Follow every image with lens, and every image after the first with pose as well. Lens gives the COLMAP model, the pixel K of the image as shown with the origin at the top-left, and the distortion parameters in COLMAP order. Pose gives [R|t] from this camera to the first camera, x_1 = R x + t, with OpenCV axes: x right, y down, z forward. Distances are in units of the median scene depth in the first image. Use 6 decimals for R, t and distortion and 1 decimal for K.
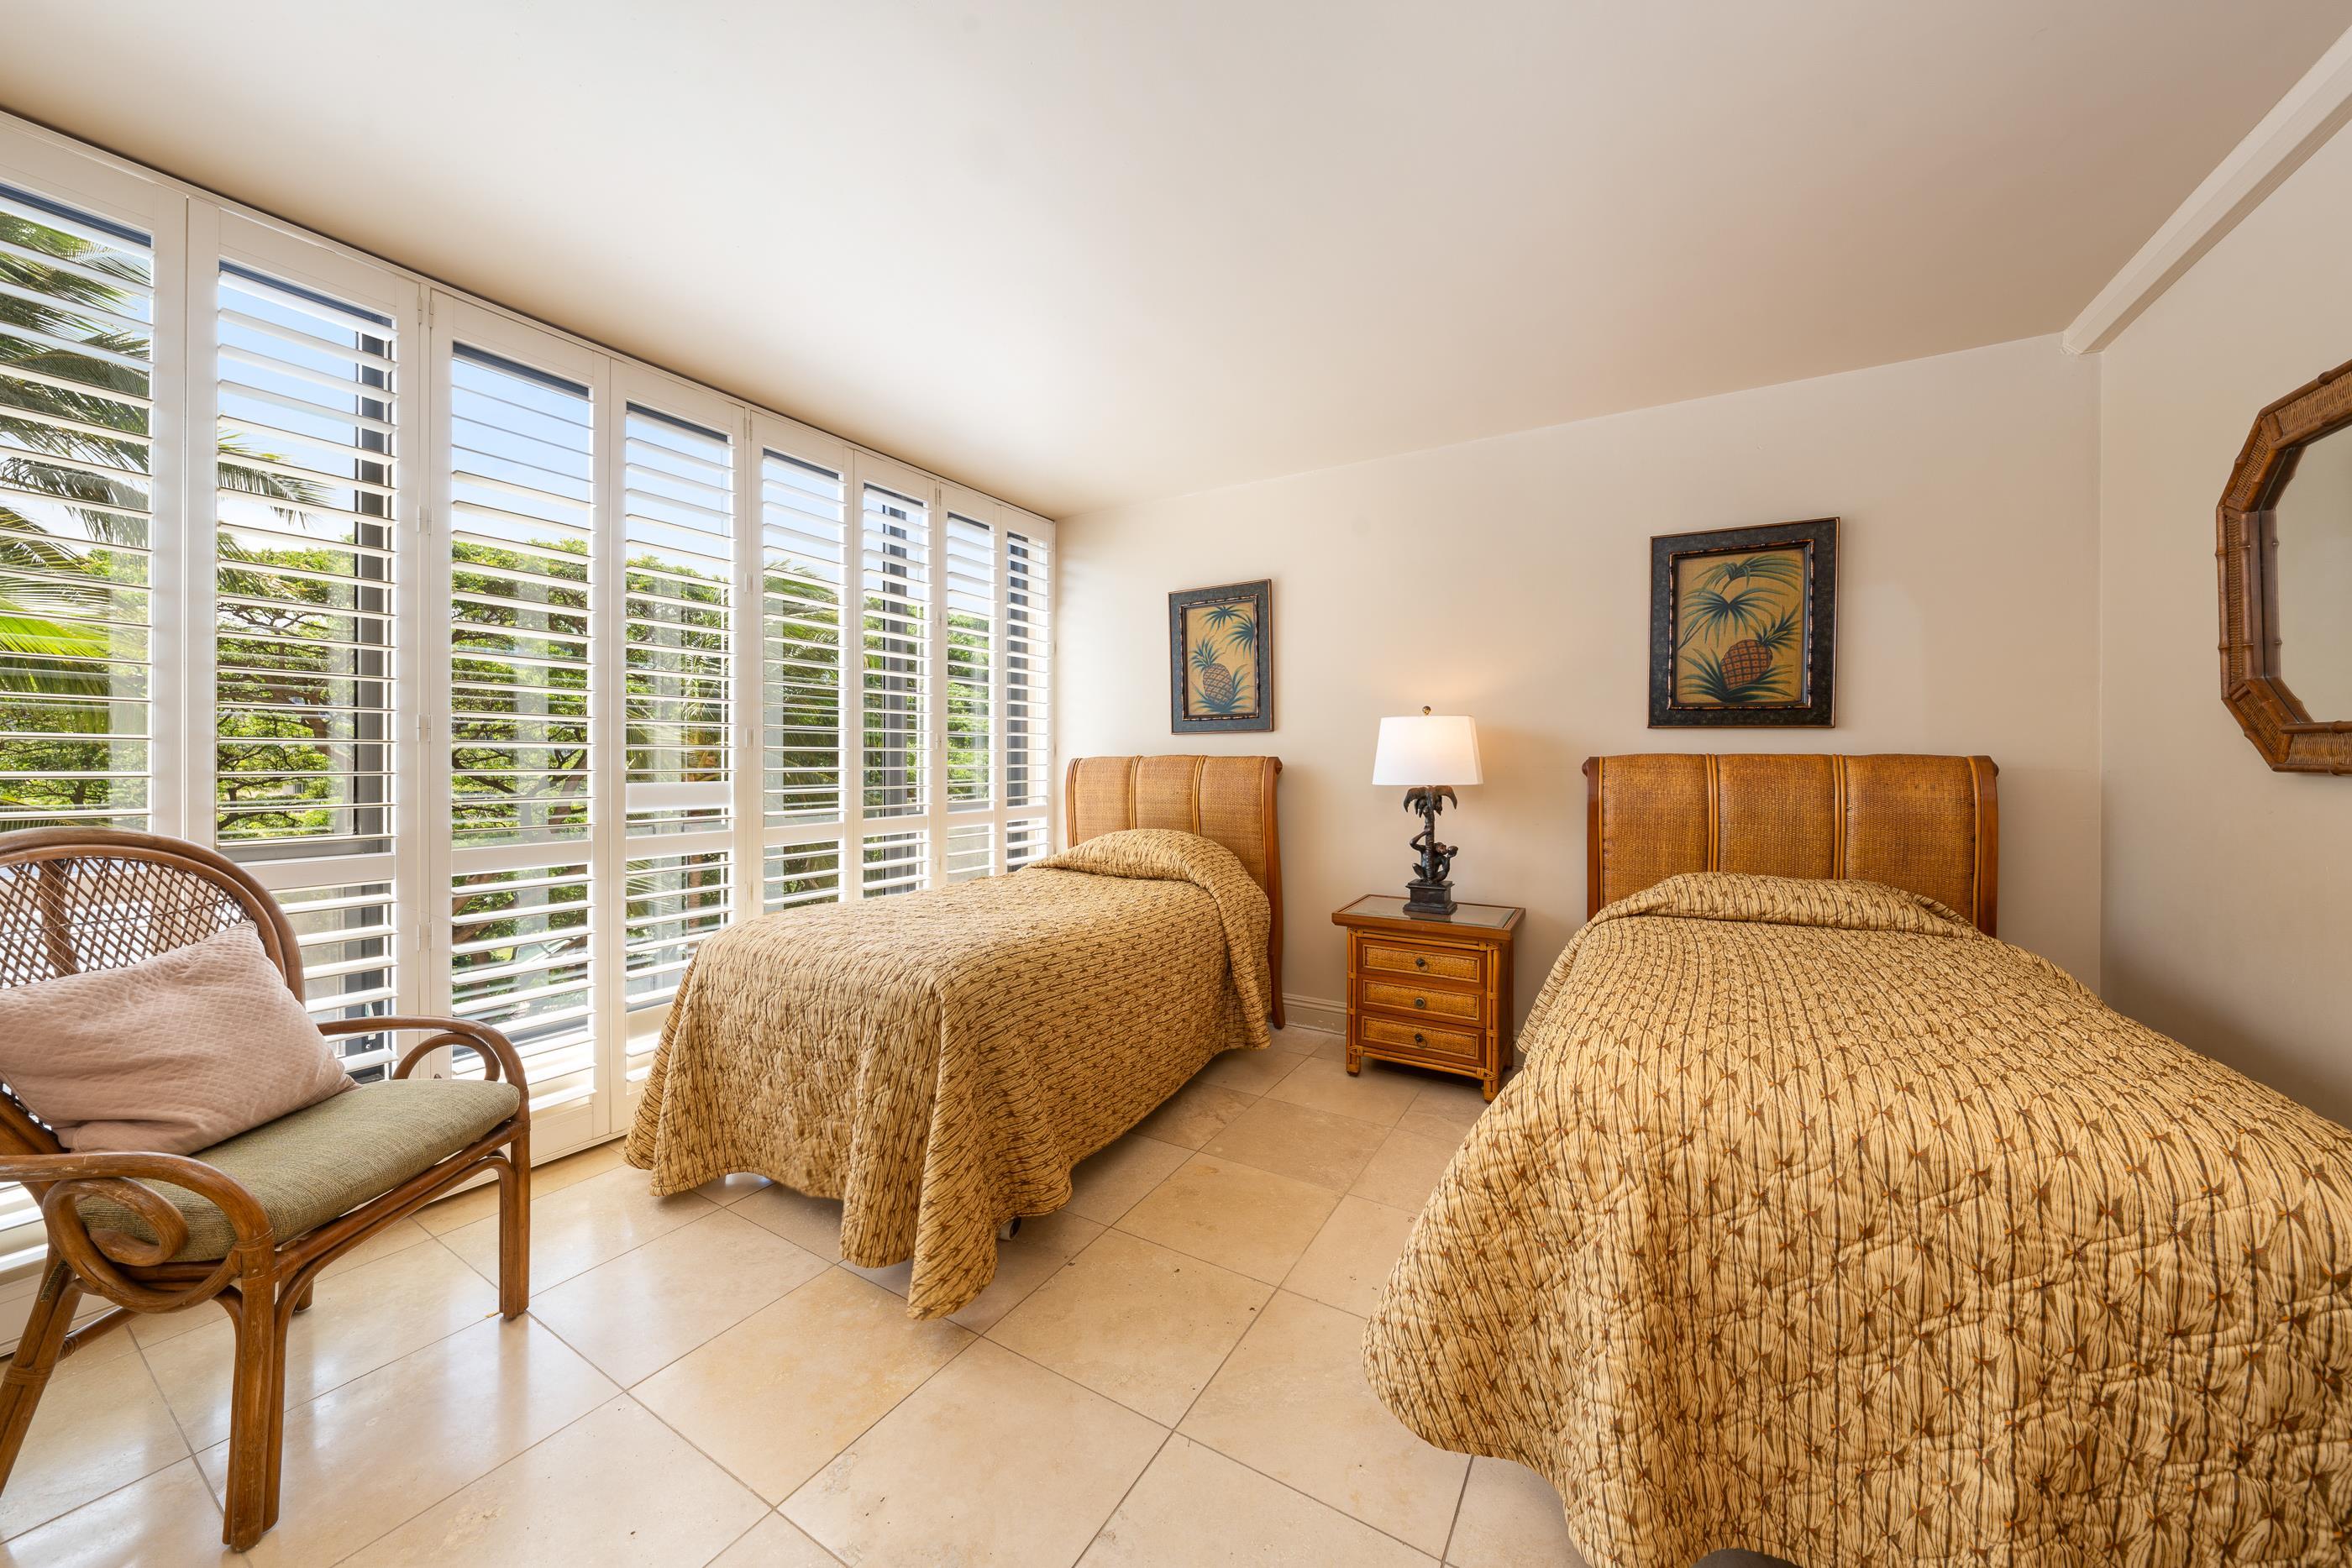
lens RADIAL K [[813.2, 0, 1161.5], [0, 813.2, 765.7], [0, 0, 1]] dist [0.001850, -0.000561]
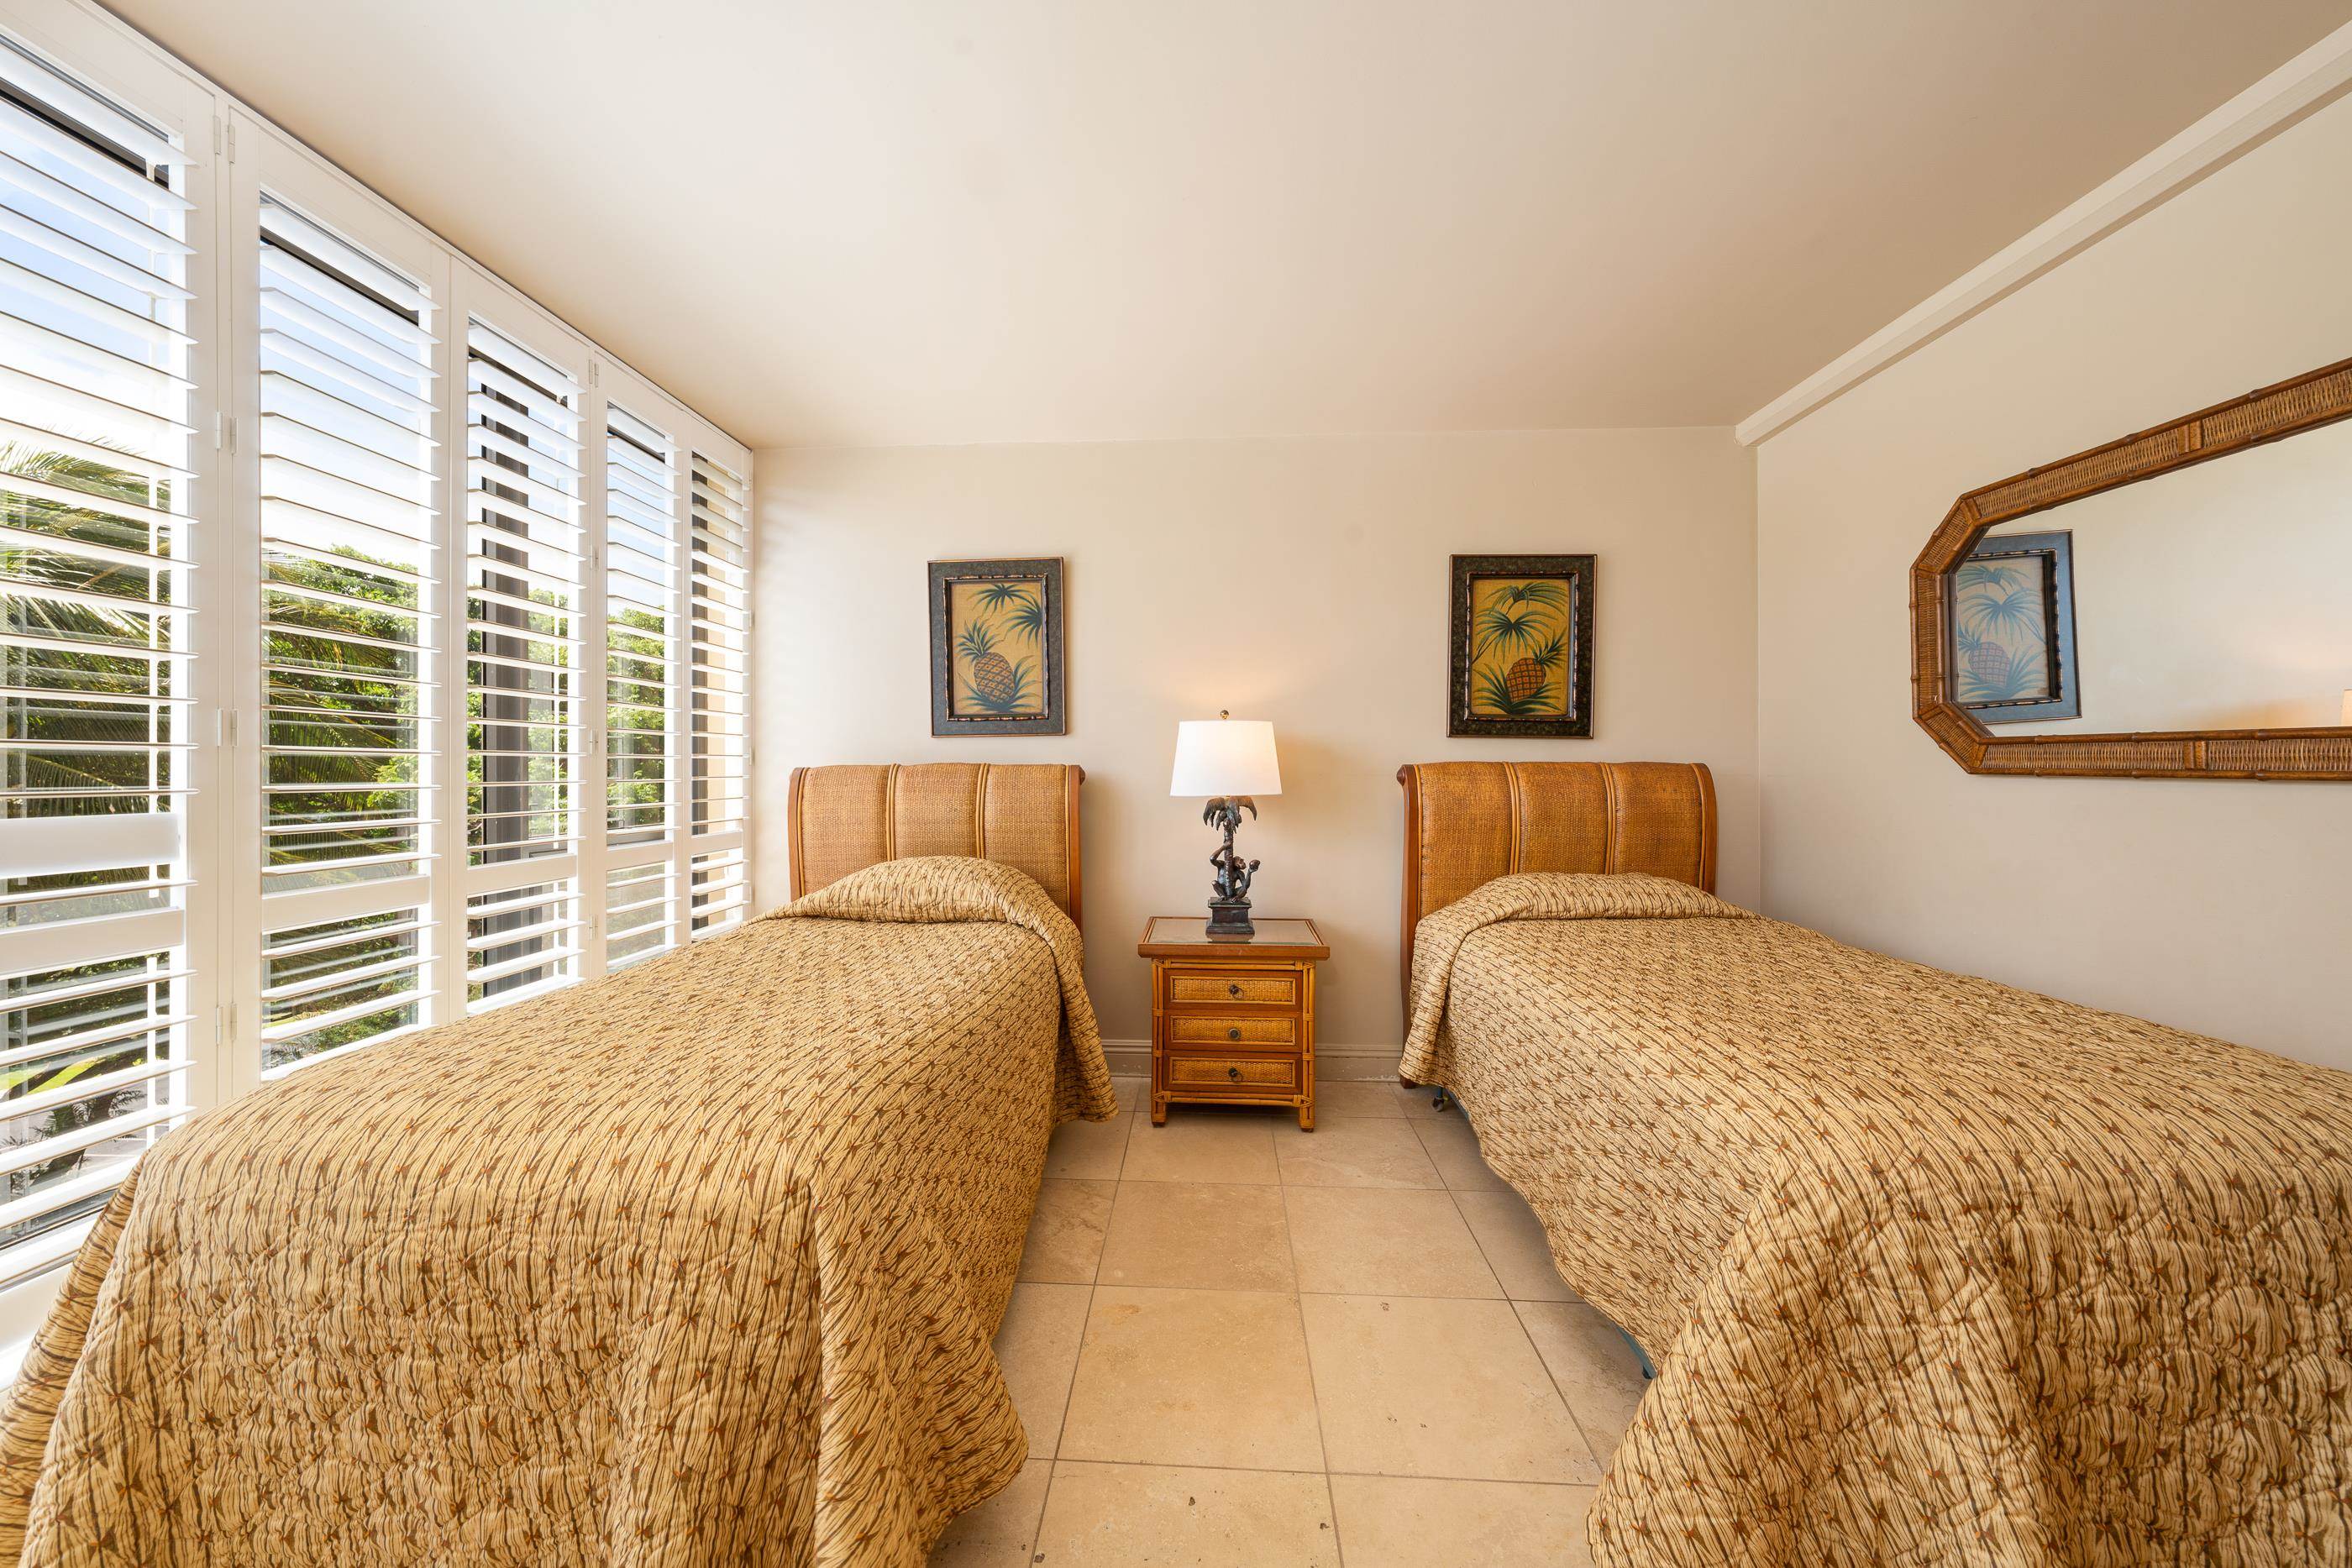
lens RADIAL K [[813.2, 0, 1164.7], [0, 813.2, 767.6], [0, 0, 1]] dist [0.001850, -0.000561]
pose [[0.888992, -0.001745, 0.457920, -0.215833], [0.006726, 0.999935, -0.009247, -0.000325], [-0.457873, 0.011301, 0.888946, 0.260499]]
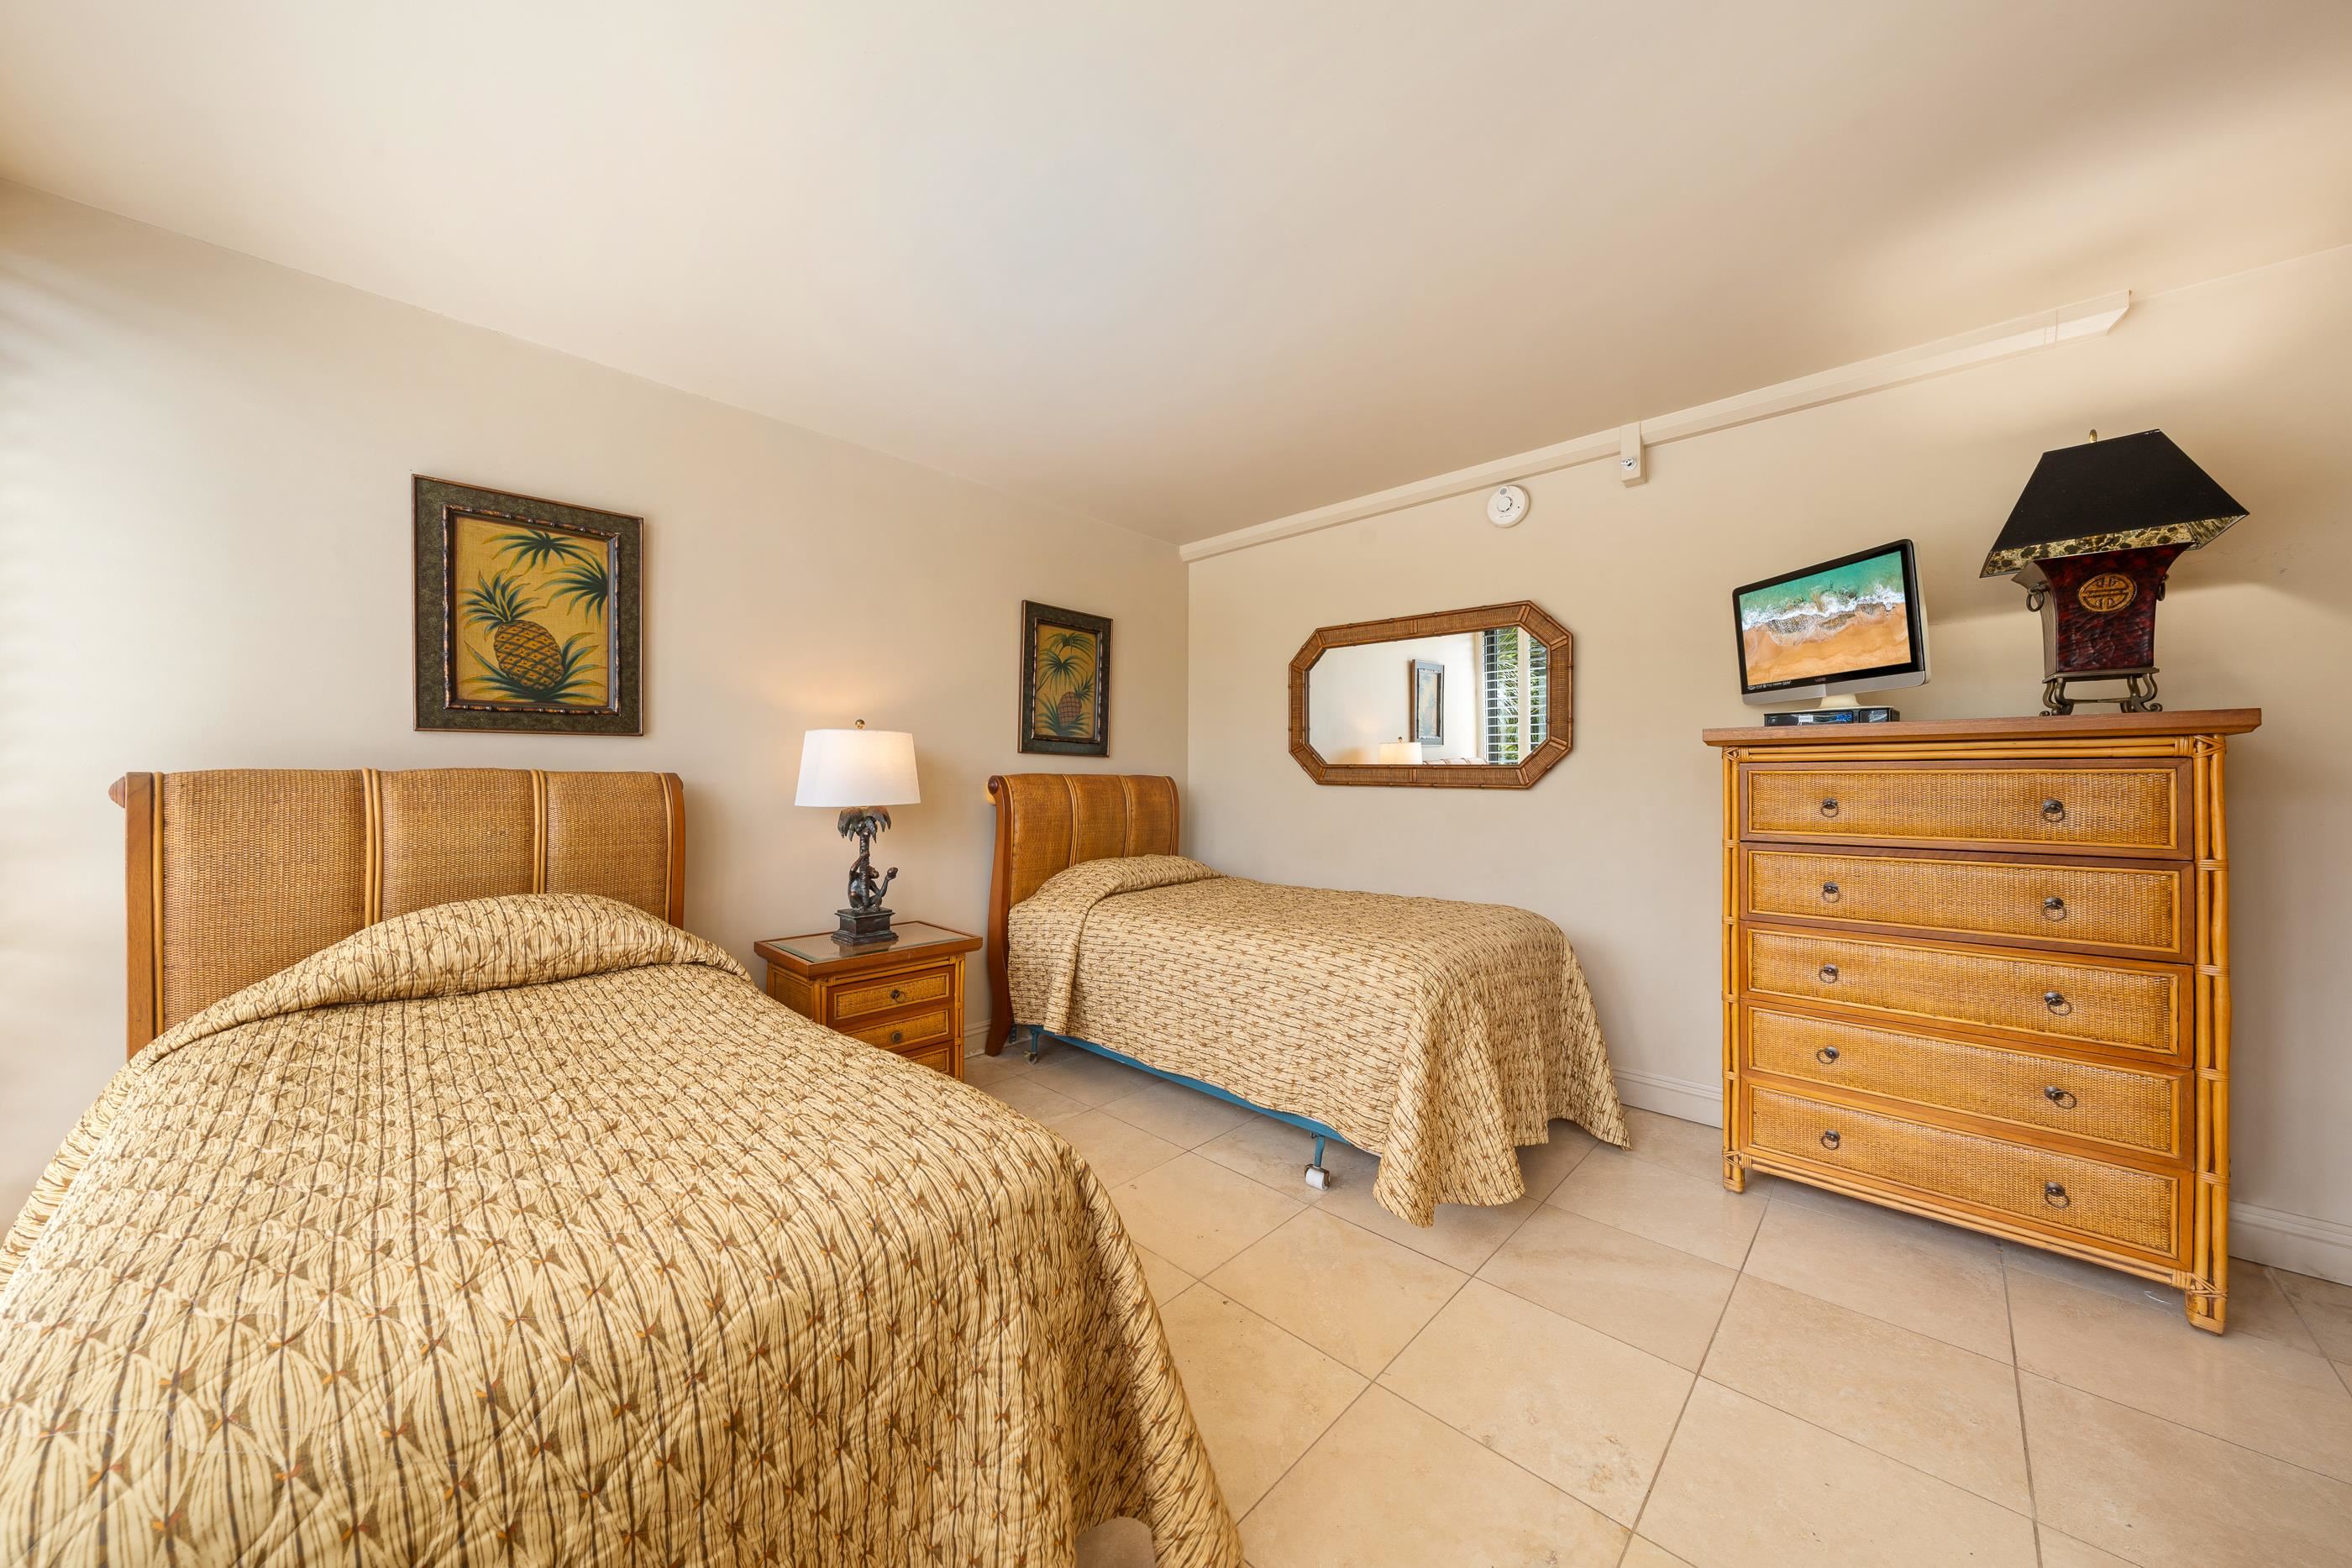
lens RADIAL K [[813.2, 0, 1184.9], [0, 813.2, 781.3], [0, 0, 1]] dist [0.001850, -0.000561]
pose [[0.208752, -0.002932, 0.977964, -0.599848], [0.004063, 0.999989, 0.002131, -0.005121], [-0.977960, 0.003529, 0.208762, 0.534852]]
